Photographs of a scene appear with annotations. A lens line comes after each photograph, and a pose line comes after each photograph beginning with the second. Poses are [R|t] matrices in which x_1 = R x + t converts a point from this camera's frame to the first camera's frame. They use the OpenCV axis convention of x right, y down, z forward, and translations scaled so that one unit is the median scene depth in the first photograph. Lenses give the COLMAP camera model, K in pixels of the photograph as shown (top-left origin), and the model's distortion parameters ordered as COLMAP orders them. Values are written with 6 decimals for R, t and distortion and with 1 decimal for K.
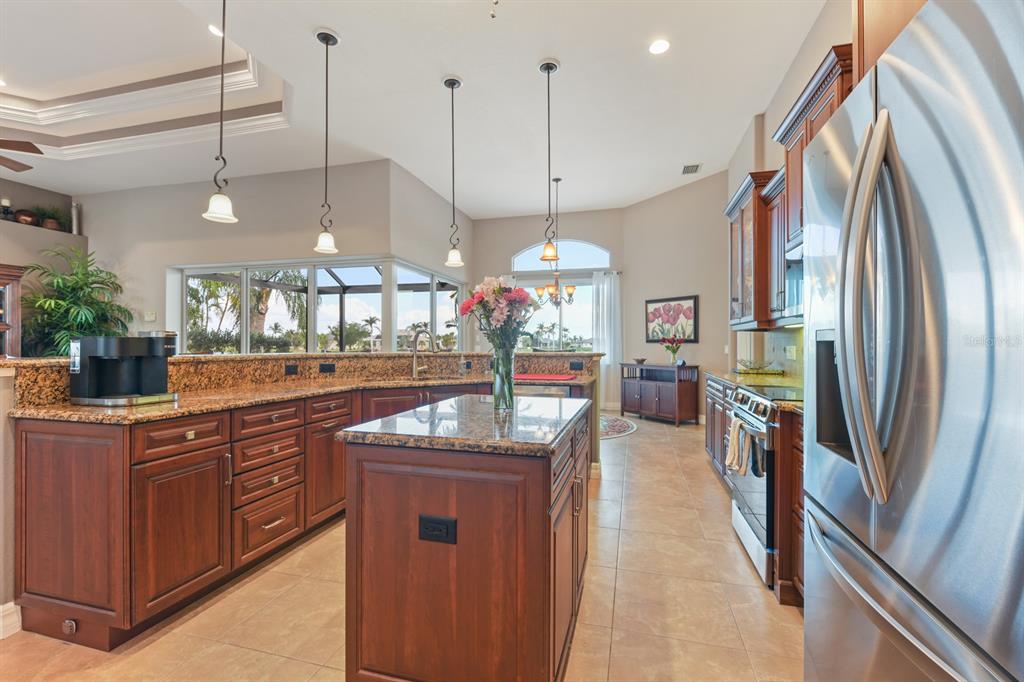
lens RADIAL K [[447.6, 0, 518.5], [0, 447.6, 342.9], [0, 0, 1]] dist [-0.014325, -0.000804]
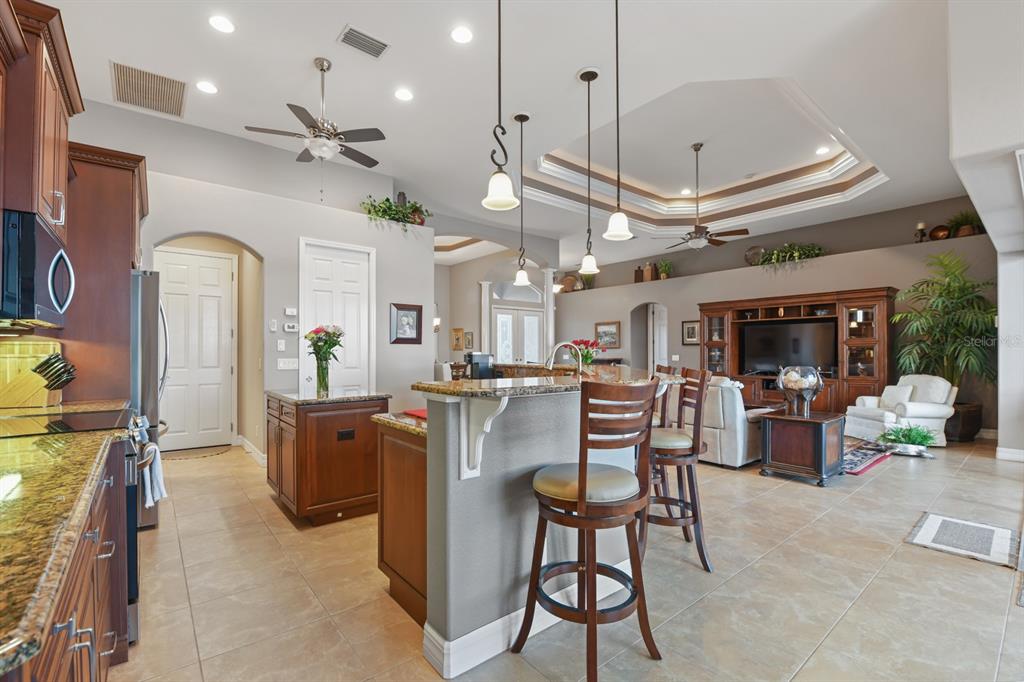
lens RADIAL K [[447.6, 0, 514.7], [0, 447.6, 347.7], [0, 0, 1]] dist [-0.014325, -0.000804]
pose [[-0.575033, -0.005882, -0.818109, 0.286640], [0.001031, 0.999968, -0.007915, -0.010443], [0.818130, -0.005395, -0.575009, 0.759176]]
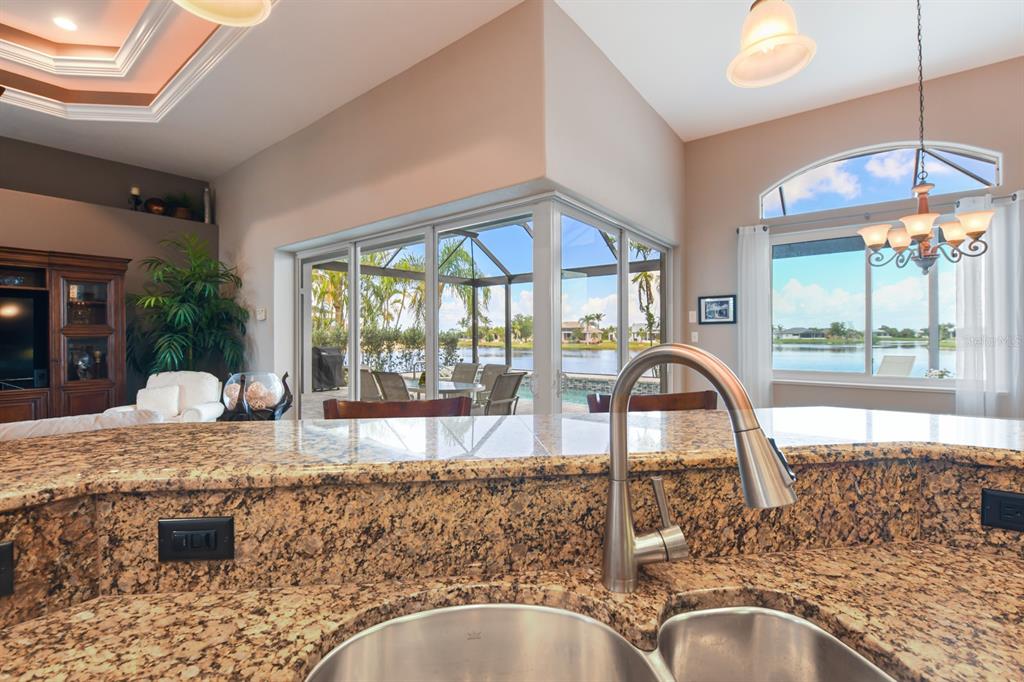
lens RADIAL K [[447.6, 0, 506.8], [0, 447.6, 336.1], [0, 0, 1]] dist [-0.014325, -0.000804]
pose [[0.918891, -0.005310, -0.394476, -0.109228], [0.006551, 0.999977, 0.001798, -0.018935], [0.394458, -0.004236, 0.918904, 0.440427]]
